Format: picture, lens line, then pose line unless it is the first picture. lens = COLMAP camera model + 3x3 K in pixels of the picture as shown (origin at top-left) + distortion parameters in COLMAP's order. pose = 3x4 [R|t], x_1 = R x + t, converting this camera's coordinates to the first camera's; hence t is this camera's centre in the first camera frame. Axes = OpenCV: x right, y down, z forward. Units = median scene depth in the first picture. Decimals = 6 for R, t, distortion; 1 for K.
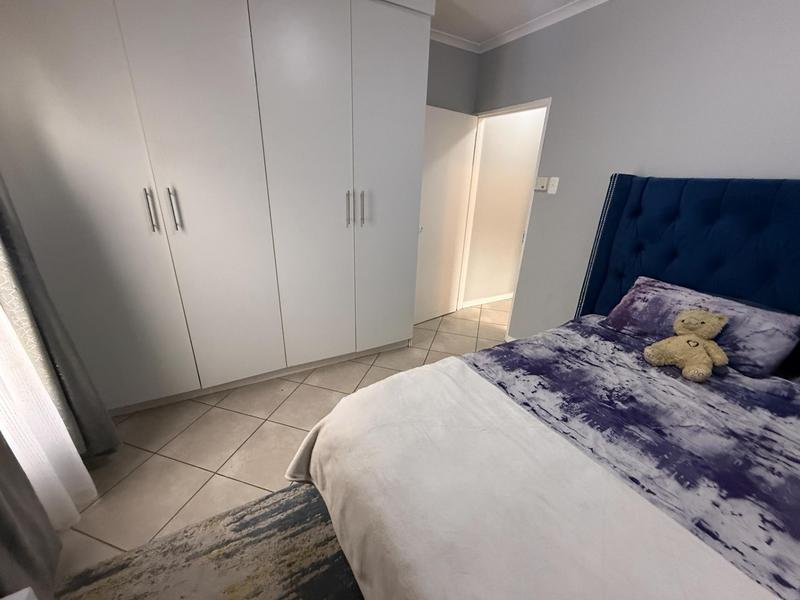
lens RADIAL K [[320.1, 0, 399.7], [0, 320.1, 302.2], [0, 0, 1]] dist [0.001392, 0.000084]
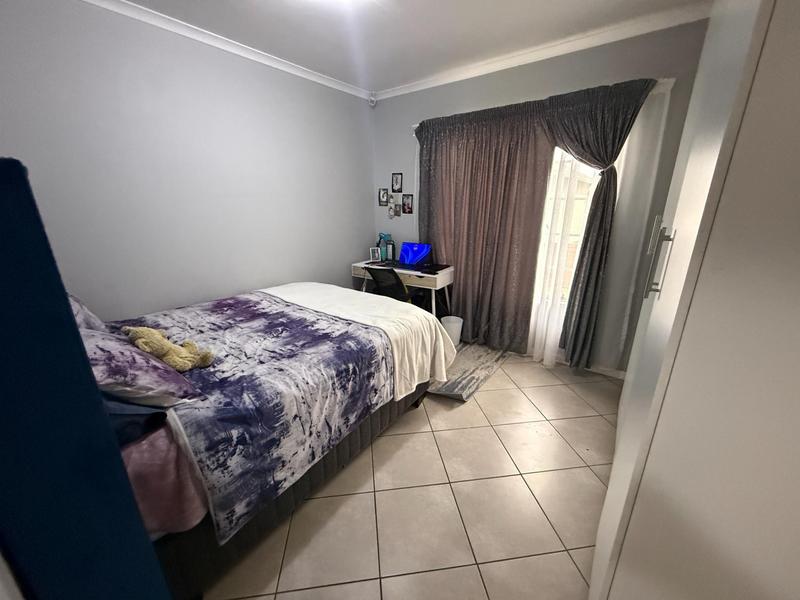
lens RADIAL K [[320.1, 0, 400.2], [0, 320.1, 300.6], [0, 0, 1]] dist [0.001392, 0.000084]
pose [[-0.916826, 0.083297, -0.390501, 0.728471], [-0.175563, 0.794291, 0.581618, -0.843805], [0.358618, 0.601801, -0.713603, 2.249266]]
